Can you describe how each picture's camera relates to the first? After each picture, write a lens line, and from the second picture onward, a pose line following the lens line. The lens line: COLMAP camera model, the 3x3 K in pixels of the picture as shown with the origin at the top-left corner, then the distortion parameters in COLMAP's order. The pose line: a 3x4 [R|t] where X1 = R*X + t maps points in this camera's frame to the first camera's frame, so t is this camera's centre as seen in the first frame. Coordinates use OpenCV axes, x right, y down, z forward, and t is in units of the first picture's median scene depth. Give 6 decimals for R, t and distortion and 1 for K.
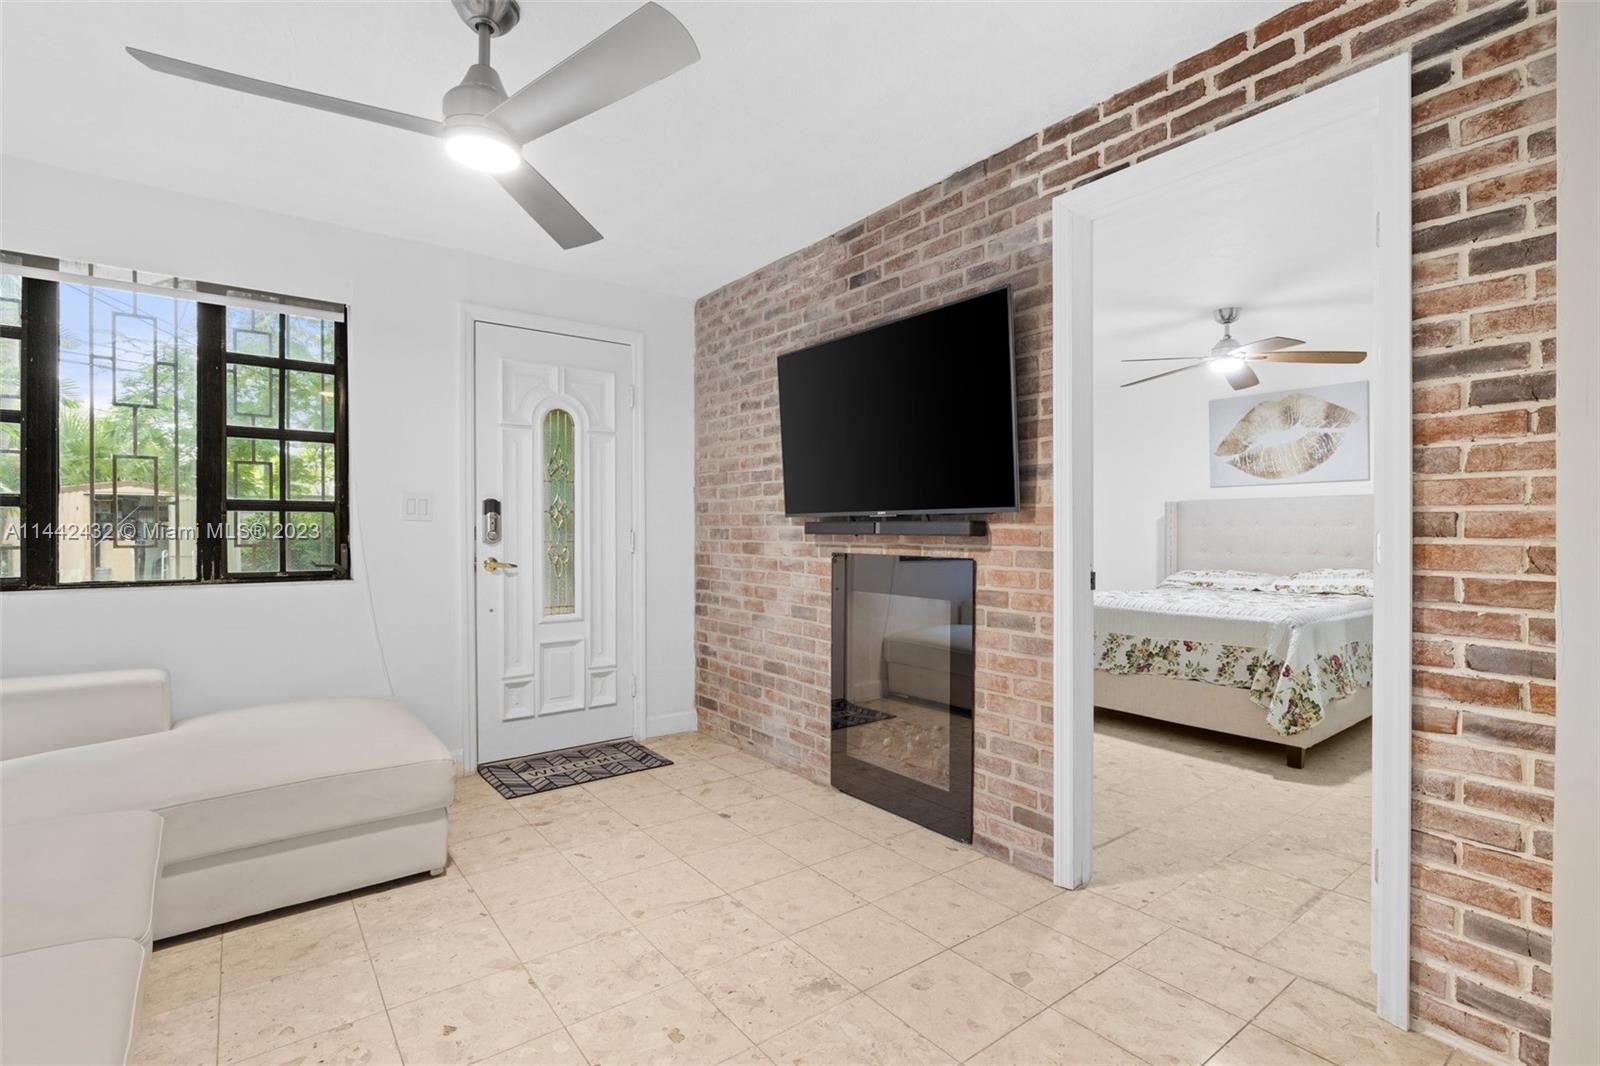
lens RADIAL K [[775.9, 0, 812.3], [0, 775.9, 527.6], [0, 0, 1]] dist [-0.005994, 0.000462]
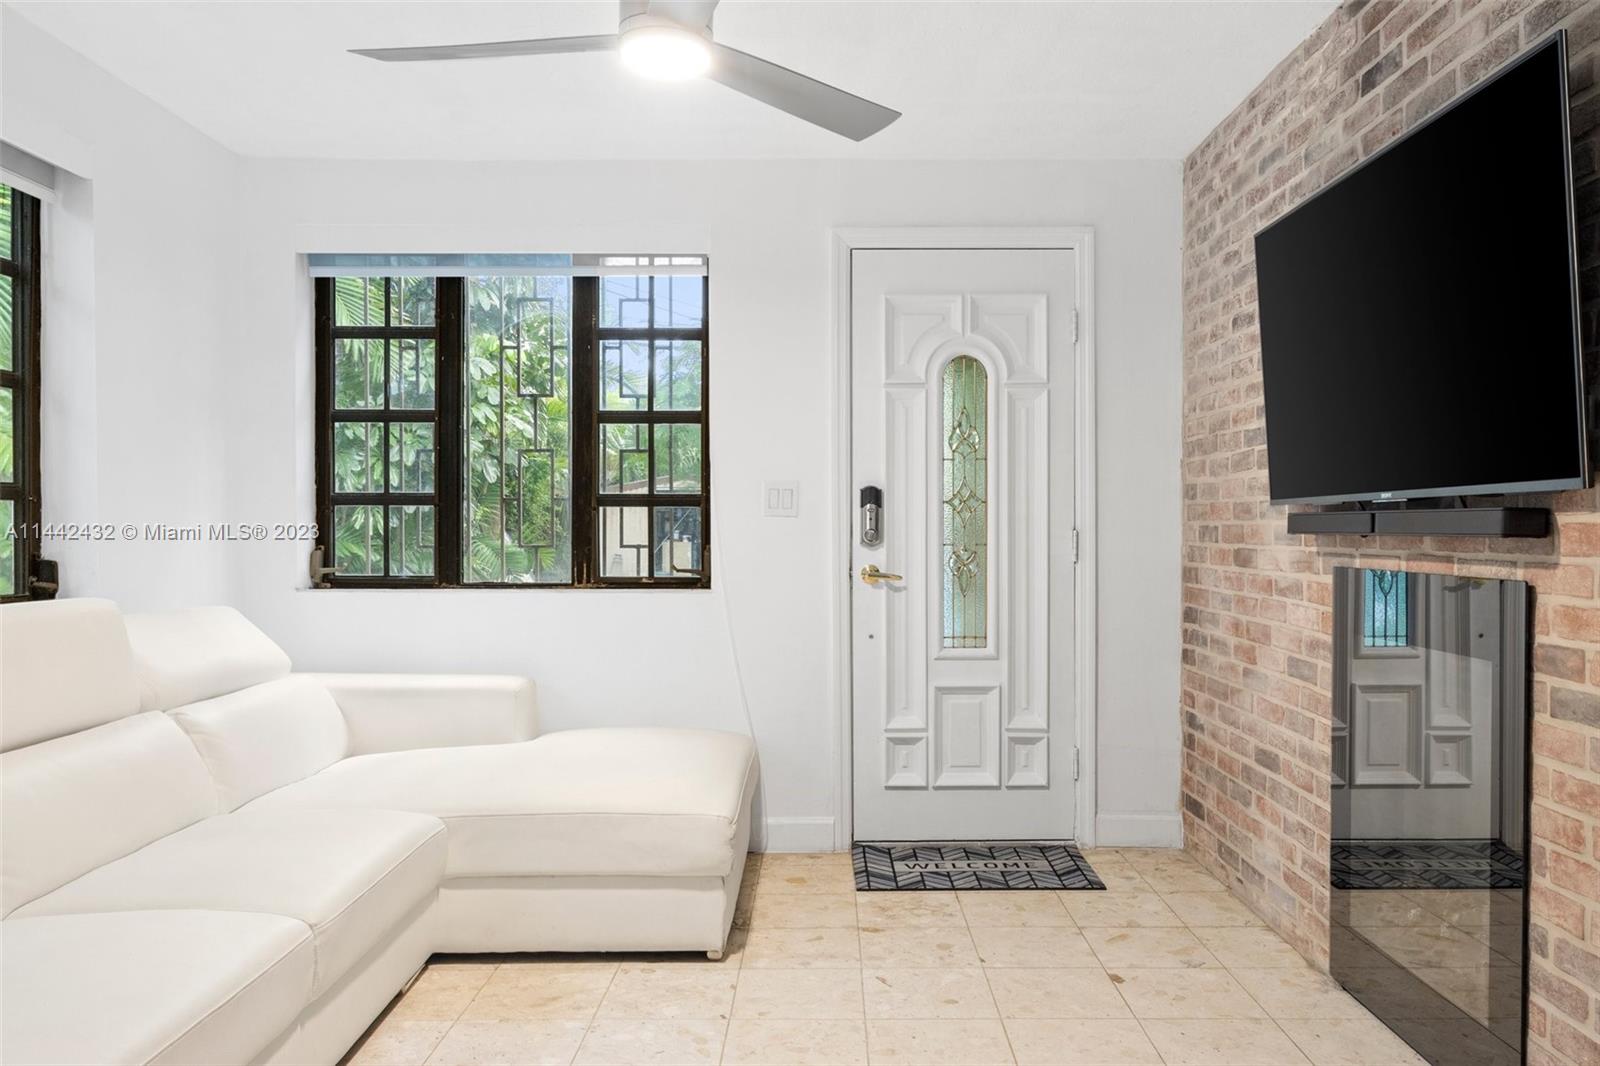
lens RADIAL K [[1188.0, 0, 789.8], [0, 1188.0, 530.3], [0, 0, 1]] dist [0.001409, 0.000908]
pose [[0.779568, -0.000969, -0.626317, 0.236640], [0.003155, 0.999992, 0.002380, 0.002234], [0.626309, -0.003832, 0.779565, 0.064290]]
